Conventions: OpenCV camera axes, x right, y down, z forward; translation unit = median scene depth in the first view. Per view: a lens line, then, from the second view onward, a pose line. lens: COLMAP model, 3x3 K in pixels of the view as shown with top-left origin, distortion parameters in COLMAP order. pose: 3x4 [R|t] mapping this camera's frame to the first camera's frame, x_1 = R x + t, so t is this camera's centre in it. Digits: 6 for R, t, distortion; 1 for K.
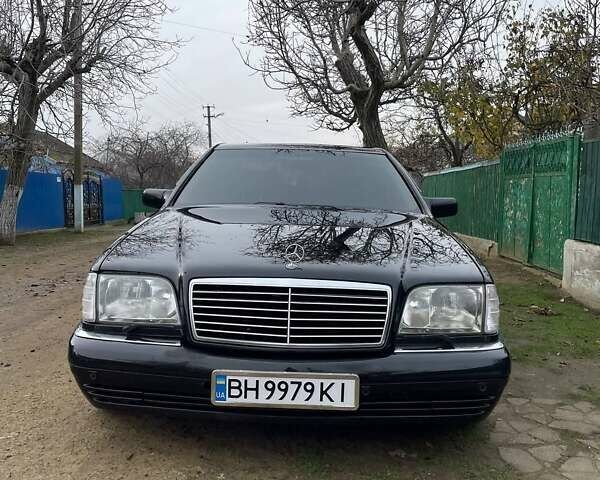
lens RADIAL K [[596.3, 0, 296.5], [0, 596.3, 230.9], [0, 0, 1]] dist [0.022640, 0.000000]
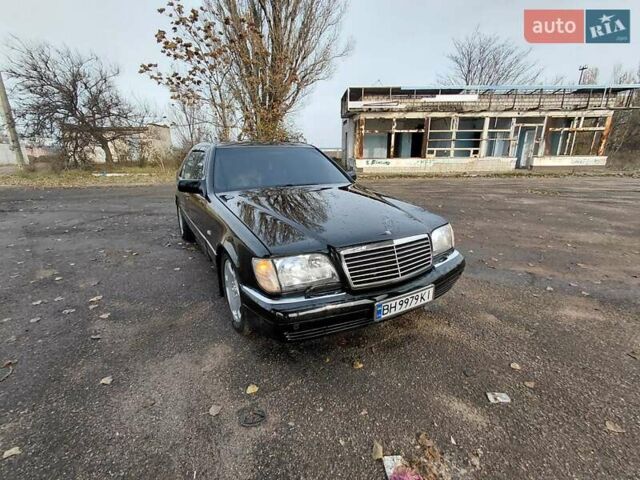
lens RADIAL K [[297.6, 0, 322.1], [0, 297.6, 242.0], [0, 0, 1]] dist [-0.003869, 0.005933]
pose [[0.851016, -0.184451, 0.491681, -0.614364], [0.067054, 0.966788, 0.246625, -0.142413], [-0.520842, -0.176913, 0.835120, 0.391667]]
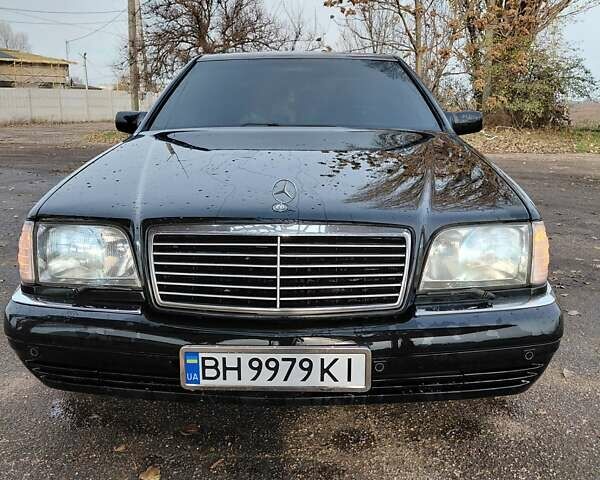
lens RADIAL K [[596.3, 0, 301.9], [0, 596.3, 235.1], [0, 0, 1]] dist [0.022640, 0.000000]
pose [[0.999542, -0.027278, -0.013074, 0.029132], [0.028836, 0.989812, 0.139431, -0.011991], [0.009137, -0.139744, 0.990145, 0.243228]]
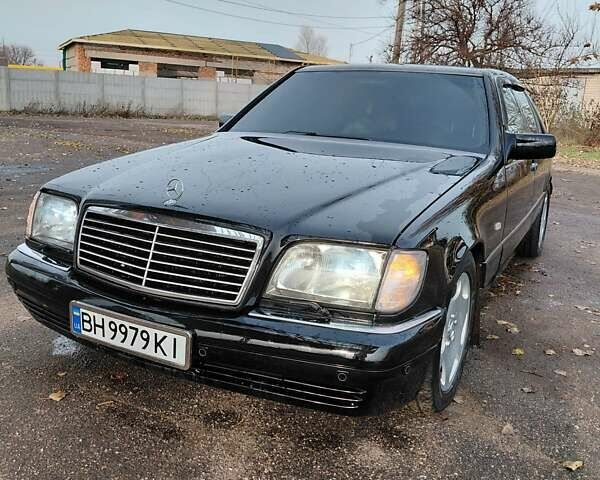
lens RADIAL K [[596.3, 0, 297.7], [0, 596.3, 239.3], [0, 0, 1]] dist [0.022640, 0.000000]
pose [[0.891096, 0.119859, -0.437701, 0.580599], [-0.059854, 0.987106, 0.148453, -0.032149], [0.449851, -0.106088, 0.886781, 0.291784]]
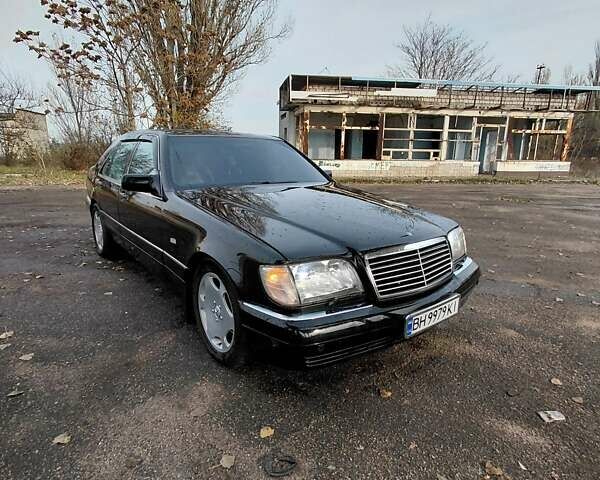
lens RADIAL K [[373.5, 0, 301.8], [0, 373.5, 240.2], [0, 0, 1]] dist [-0.001737, 0.005361]
pose [[0.768224, -0.164241, 0.618754, -0.808273], [0.053665, 0.979649, 0.193409, -0.122737], [-0.637928, -0.115376, 0.761404, 0.480444]]
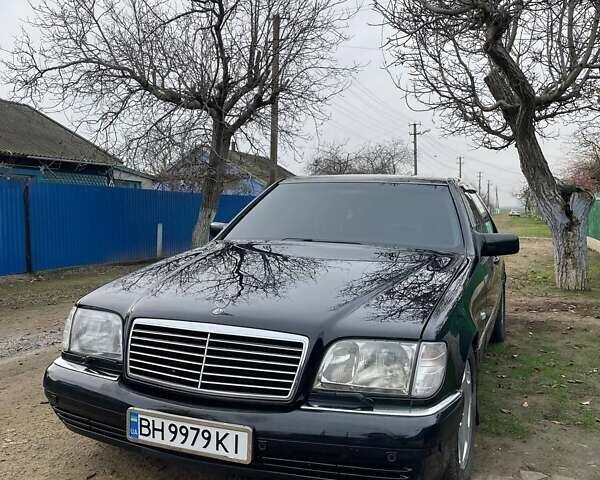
lens RADIAL K [[596.3, 0, 297.2], [0, 596.3, 222.5], [0, 0, 1]] dist [0.022640, 0.000000]
pose [[0.937432, 0.001843, -0.348164, 0.489519], [-0.016395, 0.999110, -0.038856, -0.057183], [0.347783, 0.042134, 0.936628, 0.085303]]
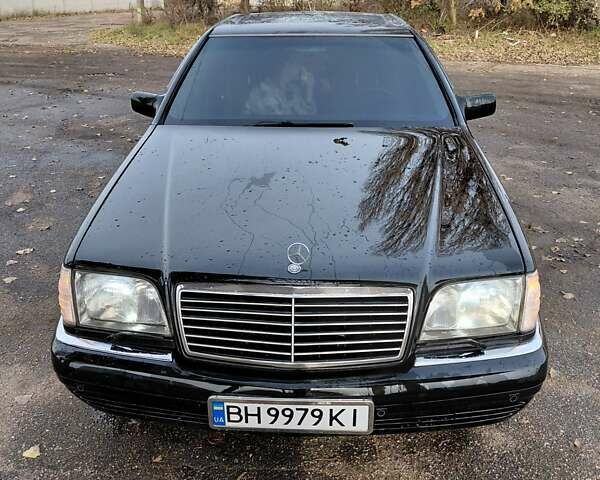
lens RADIAL K [[596.3, 0, 302.9], [0, 596.3, 239.0], [0, 0, 1]] dist [0.022640, 0.000000]
pose [[0.999169, -0.017815, -0.036653, 0.035732], [0.028756, 0.945505, 0.324335, -0.260509], [0.028878, -0.325120, 0.945232, 0.226331]]
